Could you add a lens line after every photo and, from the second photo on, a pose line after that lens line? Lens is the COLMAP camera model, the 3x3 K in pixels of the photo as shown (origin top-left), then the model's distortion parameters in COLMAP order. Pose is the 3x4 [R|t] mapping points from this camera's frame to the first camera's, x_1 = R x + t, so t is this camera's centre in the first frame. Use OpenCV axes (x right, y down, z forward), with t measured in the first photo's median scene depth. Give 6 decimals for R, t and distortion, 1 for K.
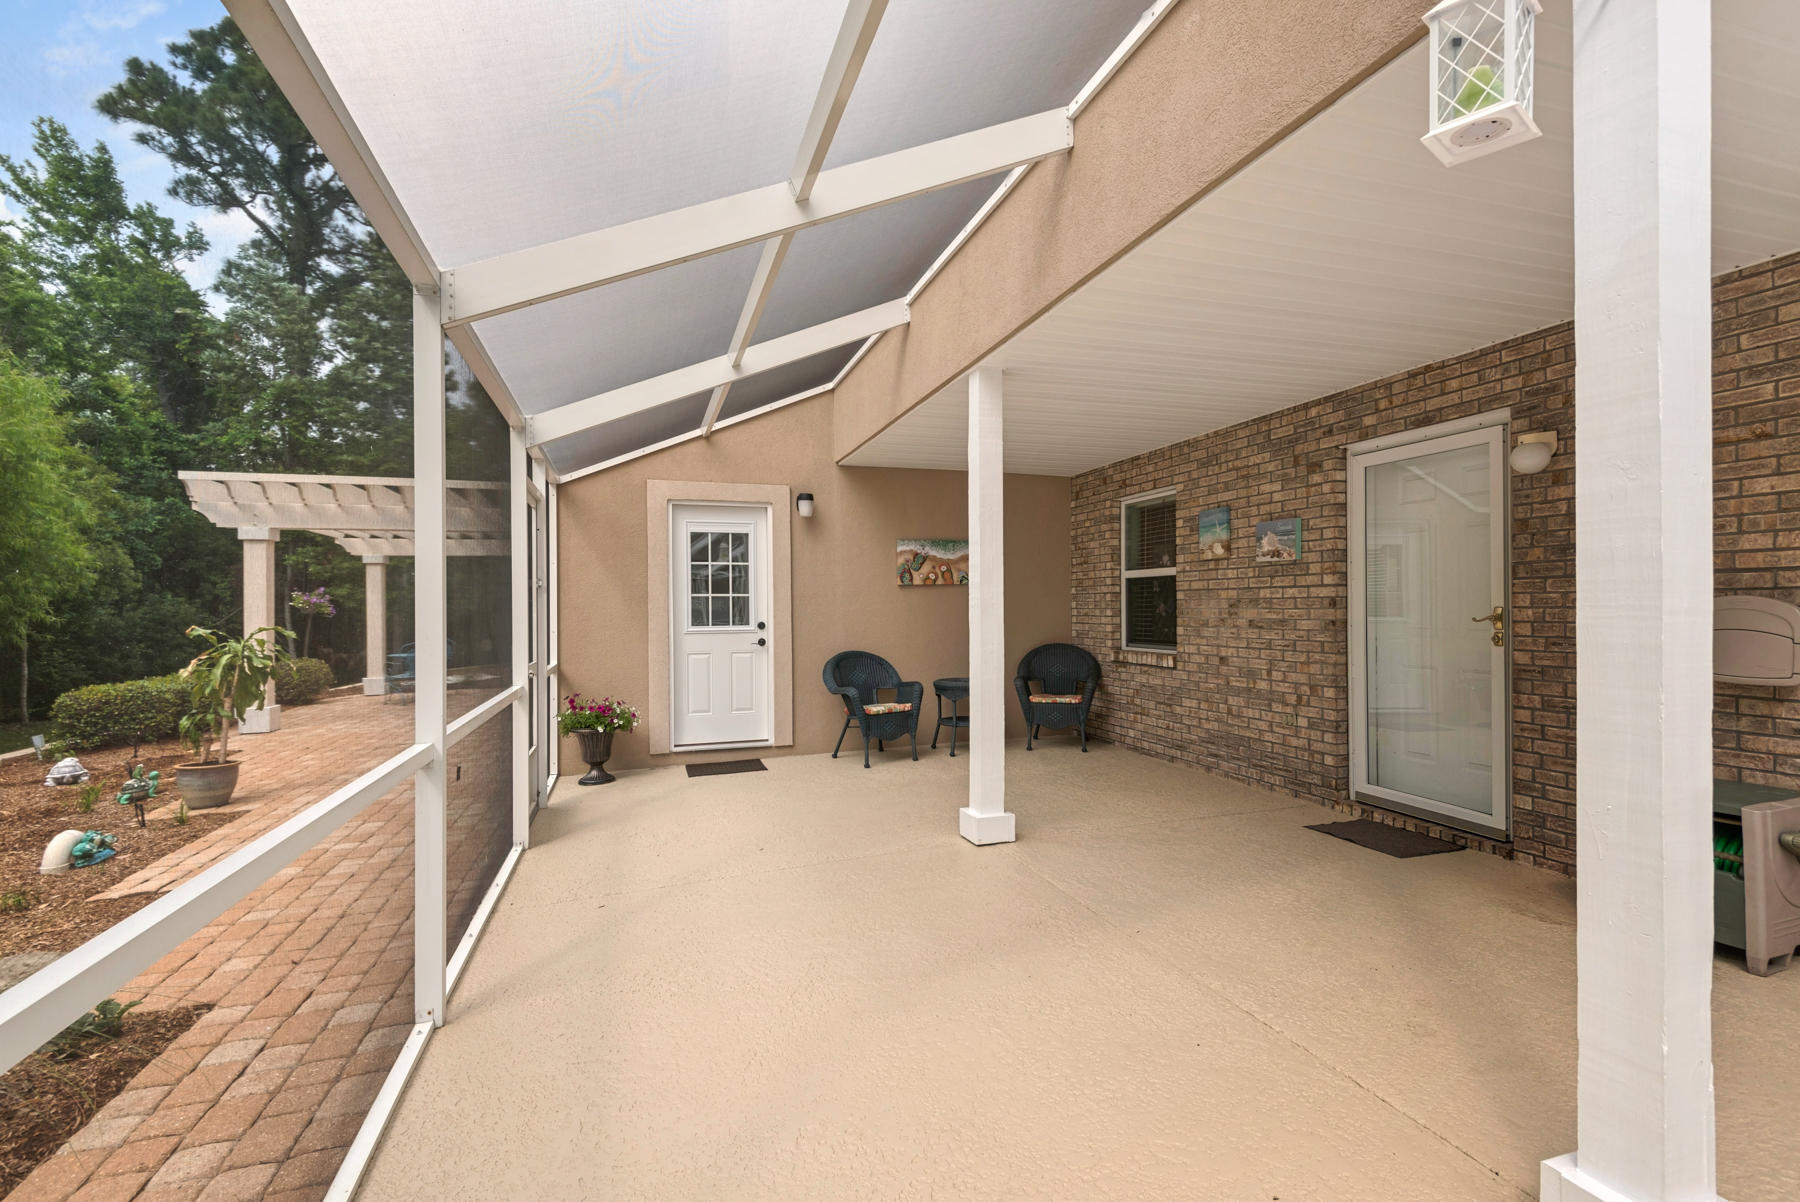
lens RADIAL K [[809.0, 0, 898.3], [0, 809.0, 605.7], [0, 0, 1]] dist [0.016307, -0.007148]
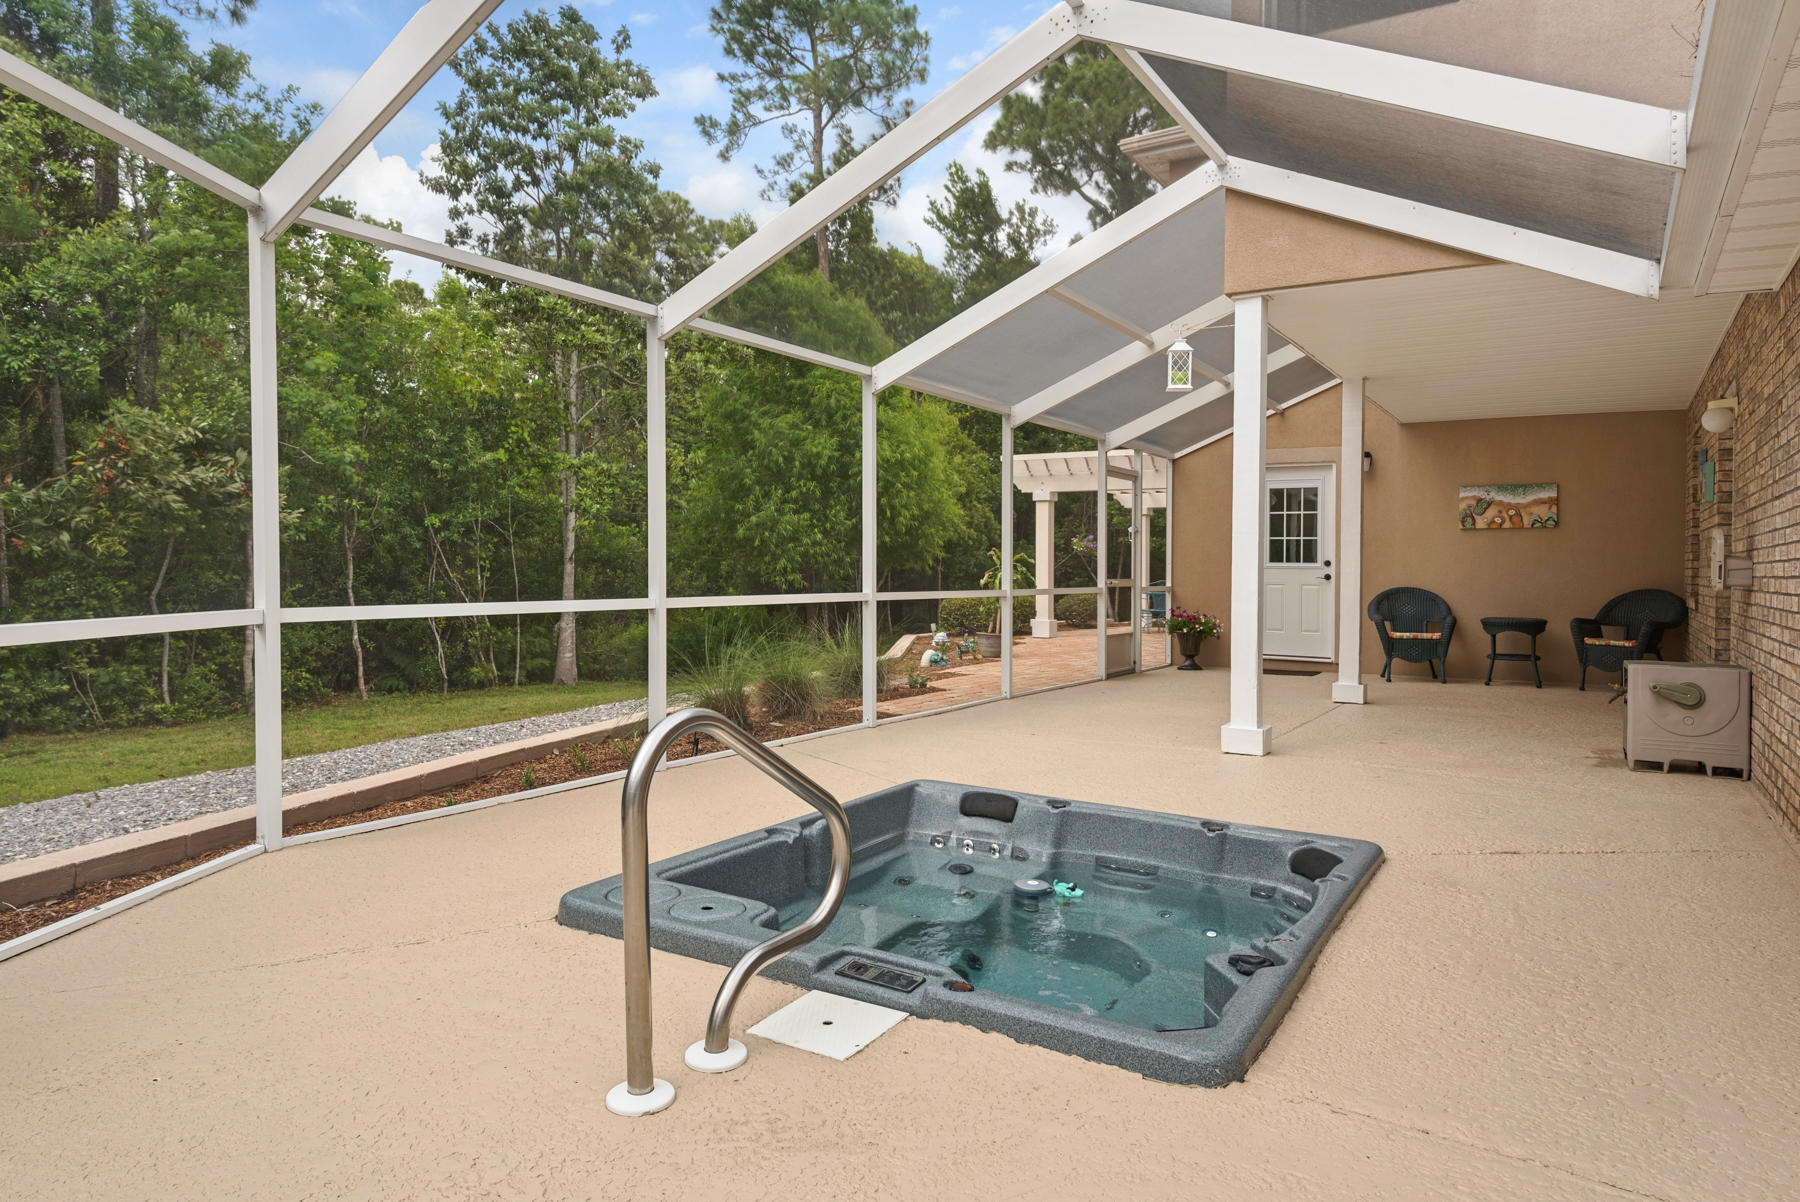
lens RADIAL K [[1163.1, 0, 816.4], [0, 1163.1, 566.9], [0, 0, 1]] dist [0.000426, -0.007618]
pose [[0.594853, 0.017607, -0.803642, 0.777379], [-0.015200, 0.999828, 0.010654, 0.023415], [0.803691, 0.005878, 0.595018, -0.654125]]
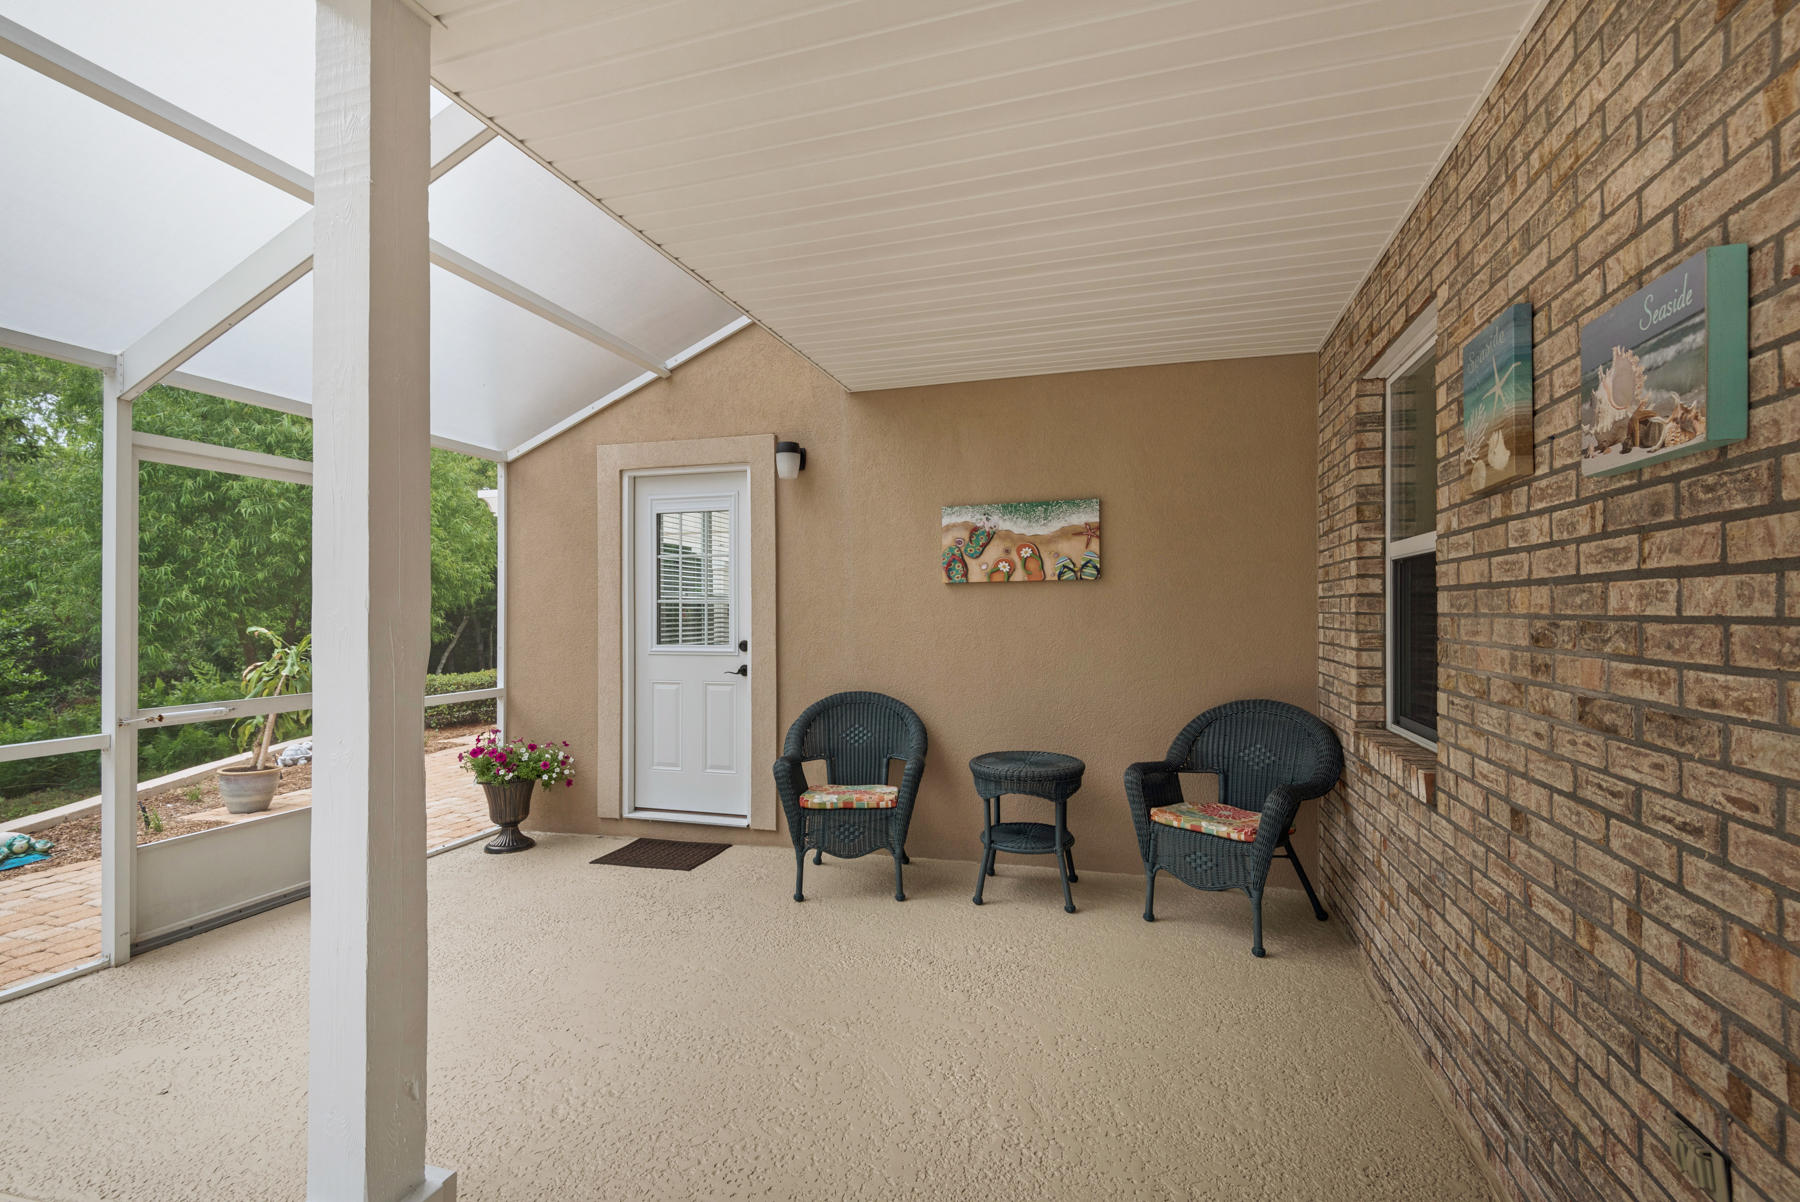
lens RADIAL K [[809.0, 0, 905.6], [0, 809.0, 605.8], [0, 0, 1]] dist [0.016307, -0.007148]
pose [[0.812601, 0.003455, -0.582810, 0.335076], [-0.003753, 0.999993, 0.000695, -0.009901], [0.582808, 0.001623, 0.812608, 0.530729]]
